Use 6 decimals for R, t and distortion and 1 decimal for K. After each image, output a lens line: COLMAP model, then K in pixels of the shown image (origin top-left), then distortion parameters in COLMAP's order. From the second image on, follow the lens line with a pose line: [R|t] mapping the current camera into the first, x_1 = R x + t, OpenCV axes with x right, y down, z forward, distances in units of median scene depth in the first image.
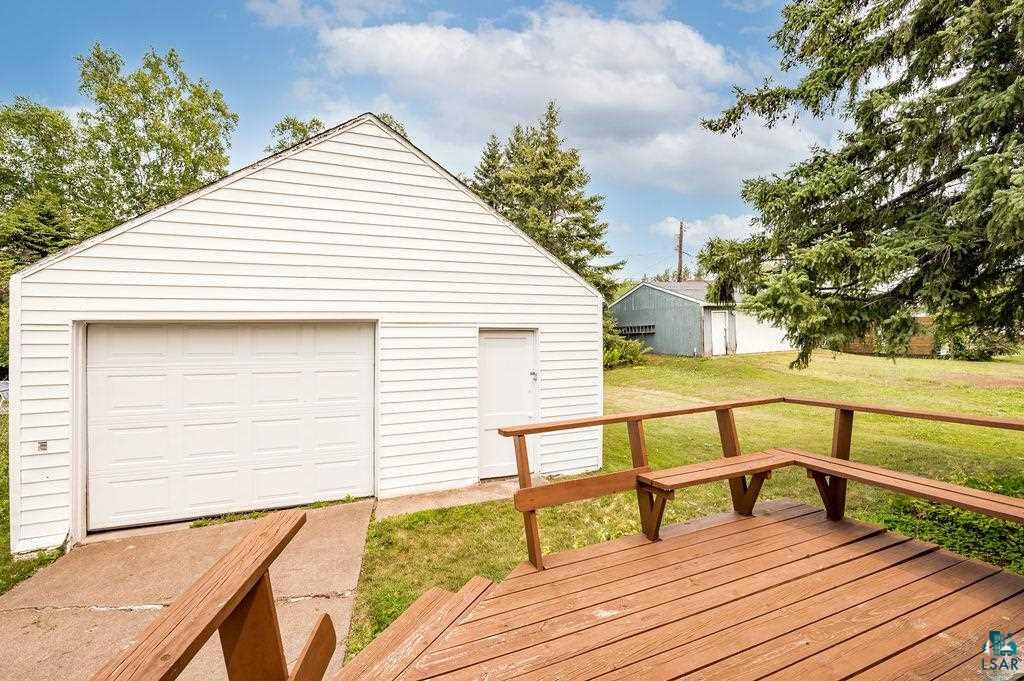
lens RADIAL K [[467.5, 0, 512.0], [0, 467.5, 340.5], [0, 0, 1]] dist [-0.000636, 0.000102]
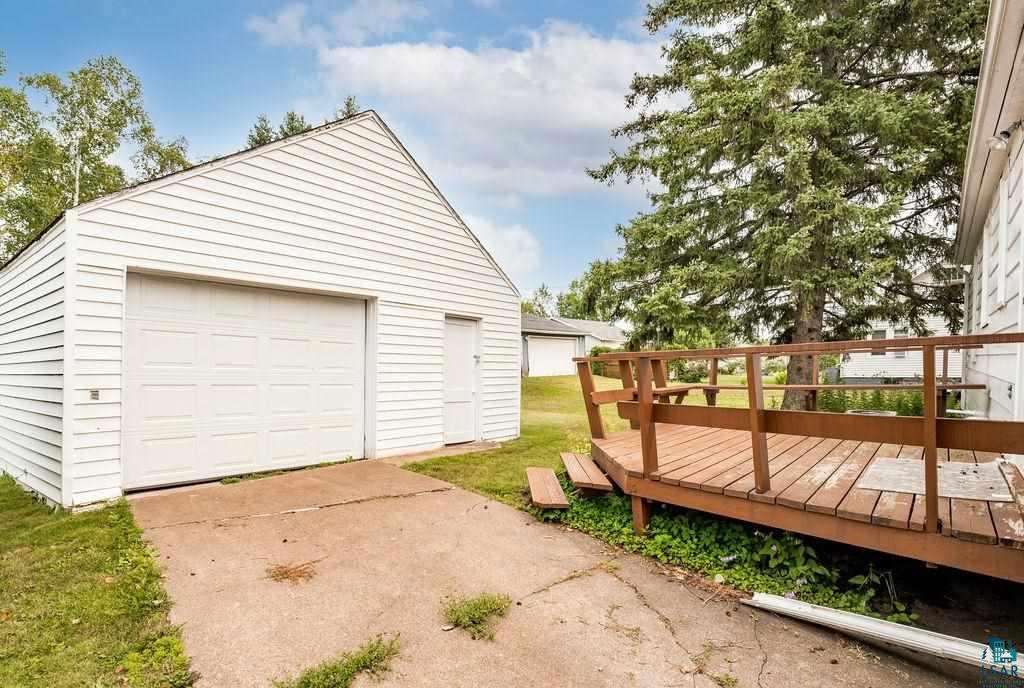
lens RADIAL K [[530.4, 0, 512.7], [0, 530.4, 379.5], [0, 0, 1]] dist [-0.002690, -0.000715]
pose [[0.882113, 0.002760, 0.471030, -0.540774], [-0.004677, 0.999985, 0.002901, 0.132943], [-0.471015, -0.004762, 0.882112, -0.245979]]
